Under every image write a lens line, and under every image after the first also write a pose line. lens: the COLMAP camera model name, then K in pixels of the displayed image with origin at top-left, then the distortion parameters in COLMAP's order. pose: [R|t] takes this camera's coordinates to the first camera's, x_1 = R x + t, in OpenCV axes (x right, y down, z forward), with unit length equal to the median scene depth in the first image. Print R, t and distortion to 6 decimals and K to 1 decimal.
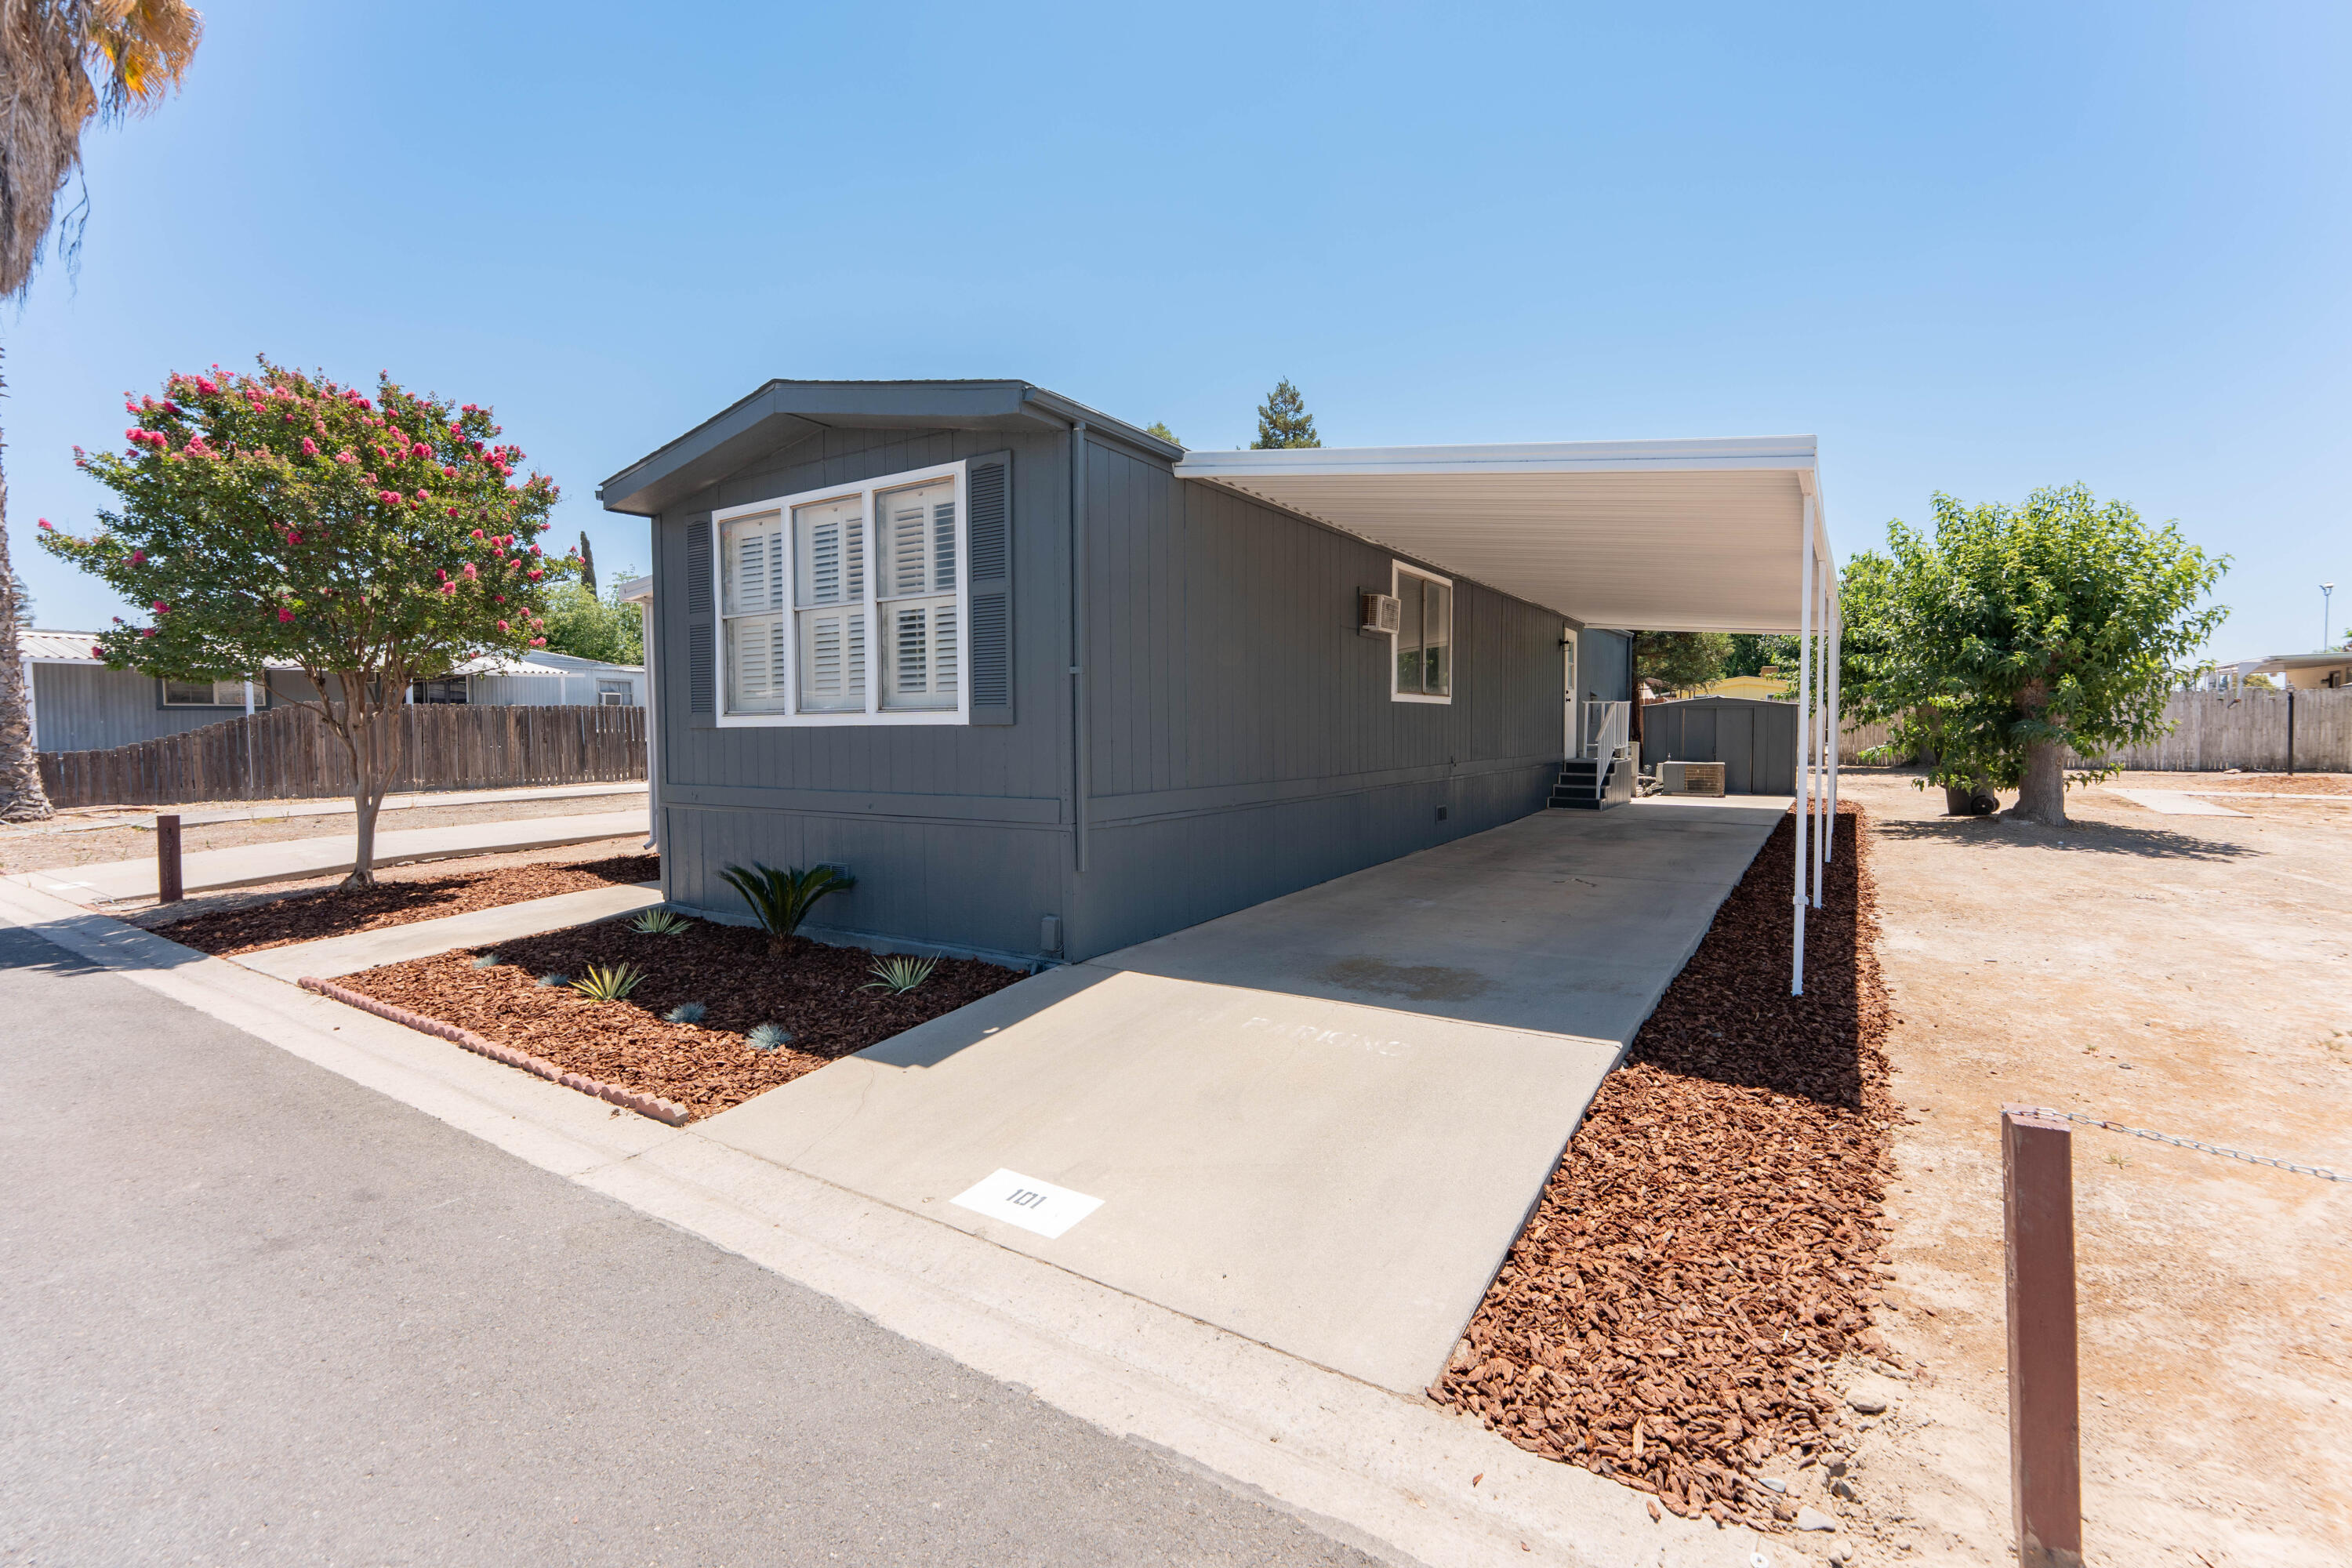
lens RADIAL K [[1016.0, 0, 1187.9], [0, 1016.0, 763.3], [0, 0, 1]] dist [0.004957, 0.000559]
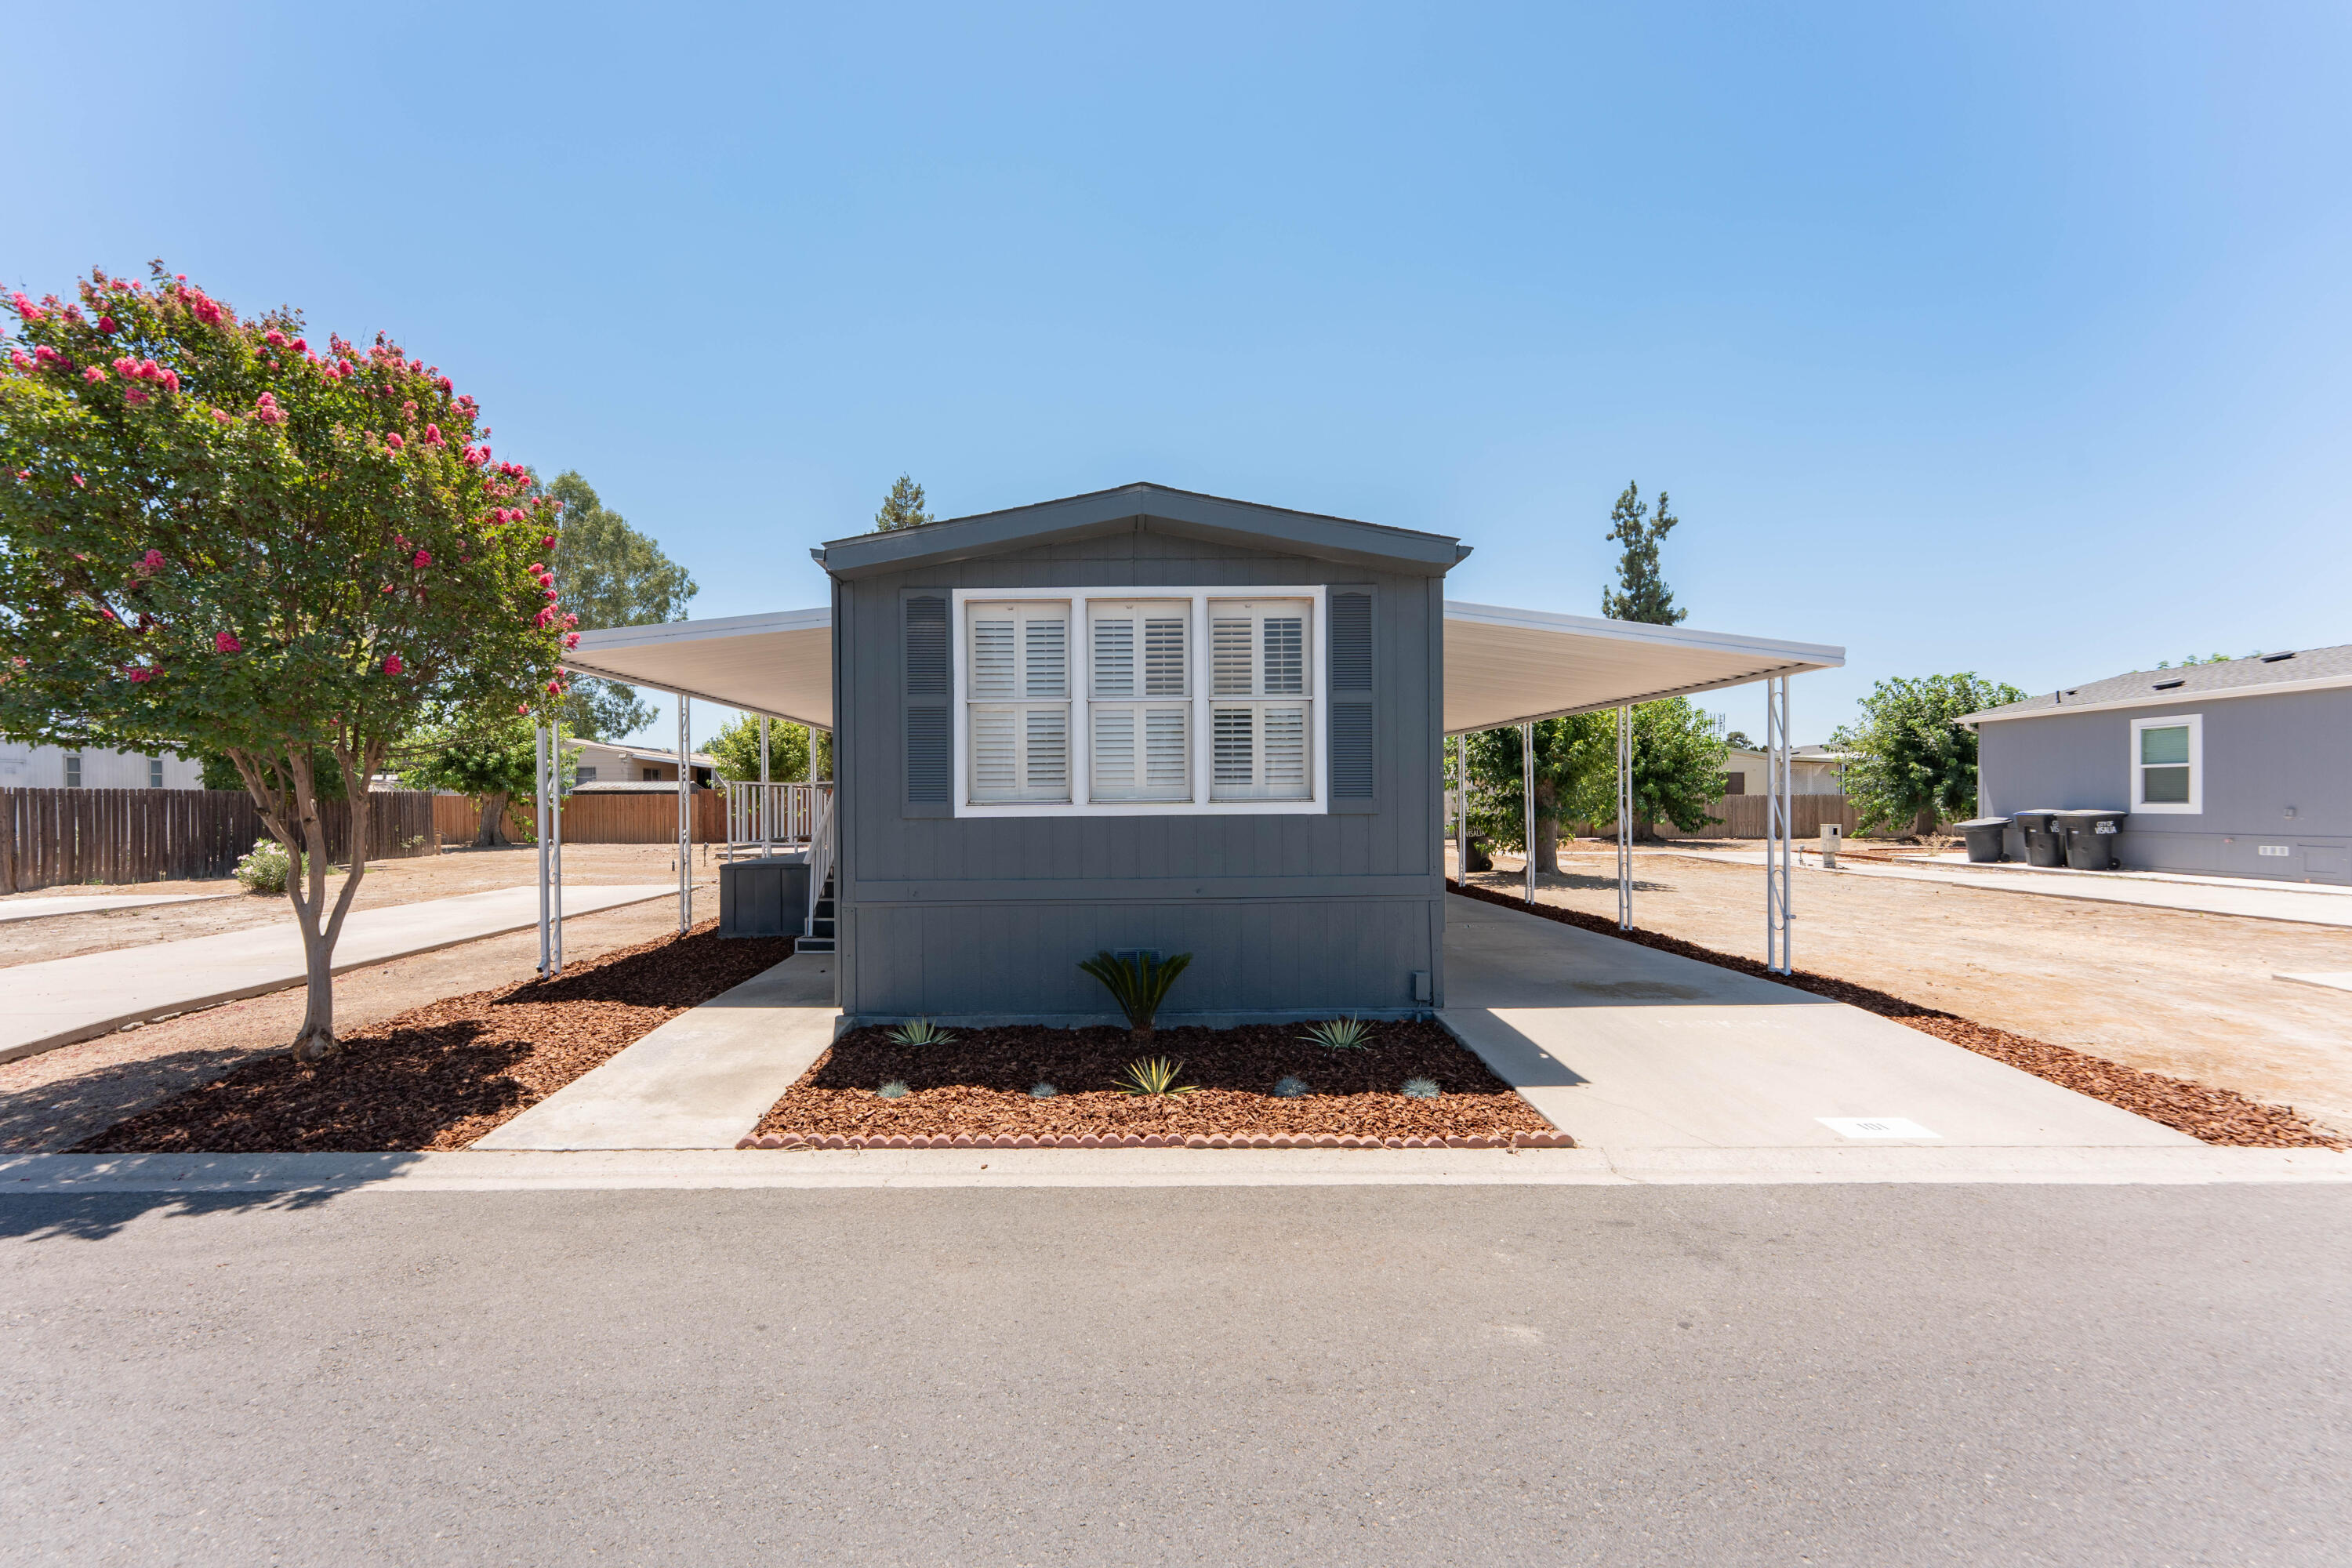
lens RADIAL K [[1016.0, 0, 1085.4], [0, 1016.0, 801.2], [0, 0, 1]] dist [0.004957, 0.000559]
pose [[0.838649, 0.001520, 0.544670, -1.002732], [0.023558, 0.998959, -0.039061, -0.012669], [-0.544163, 0.045590, 0.837740, 0.173751]]
